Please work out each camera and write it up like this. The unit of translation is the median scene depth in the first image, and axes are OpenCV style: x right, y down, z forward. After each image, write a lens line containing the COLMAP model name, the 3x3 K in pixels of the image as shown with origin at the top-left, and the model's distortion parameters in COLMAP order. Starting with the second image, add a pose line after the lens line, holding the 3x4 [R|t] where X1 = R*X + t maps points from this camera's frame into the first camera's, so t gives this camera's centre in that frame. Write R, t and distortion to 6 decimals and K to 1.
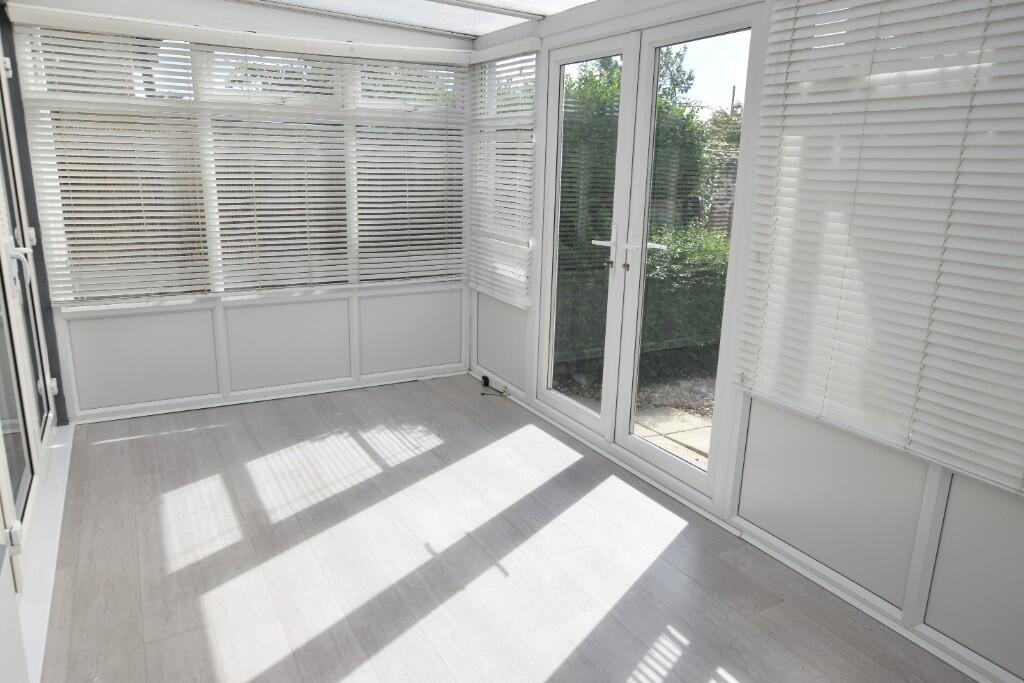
lens RADIAL K [[700.8, 0, 516.8], [0, 700.8, 342.2], [0, 0, 1]] dist [0.001436, -0.000160]
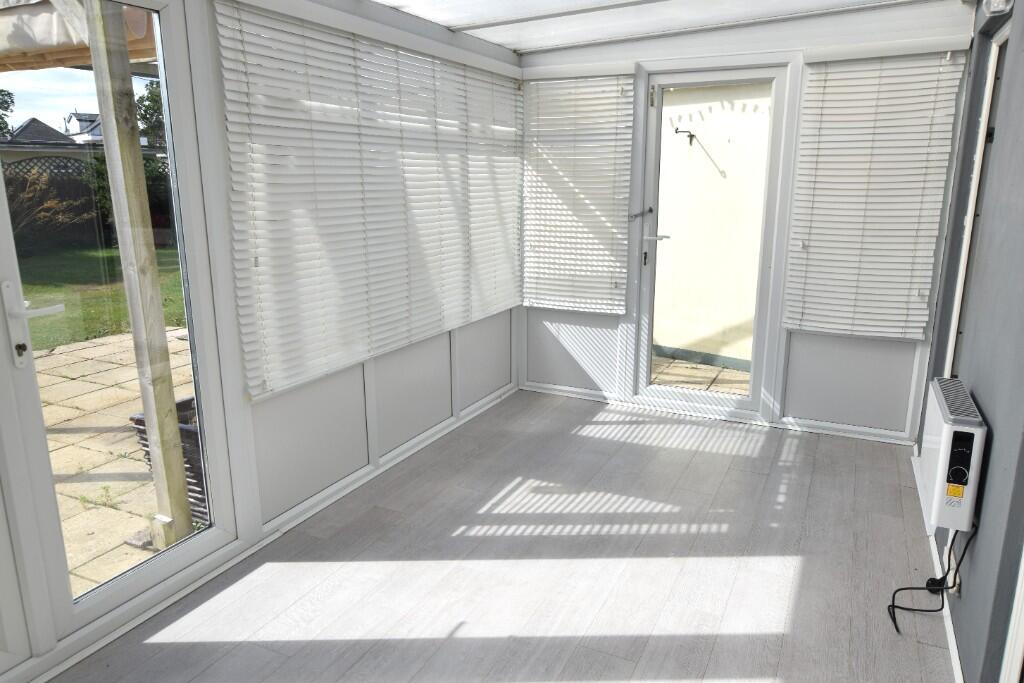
lens RADIAL K [[700.8, 0, 514.6], [0, 700.8, 340.1], [0, 0, 1]] dist [0.001436, -0.000160]
pose [[-0.569072, -0.207955, 0.795558, -0.778599], [0.192528, 0.906904, 0.374778, -0.367623], [-0.799431, 0.366443, -0.476056, 1.377981]]
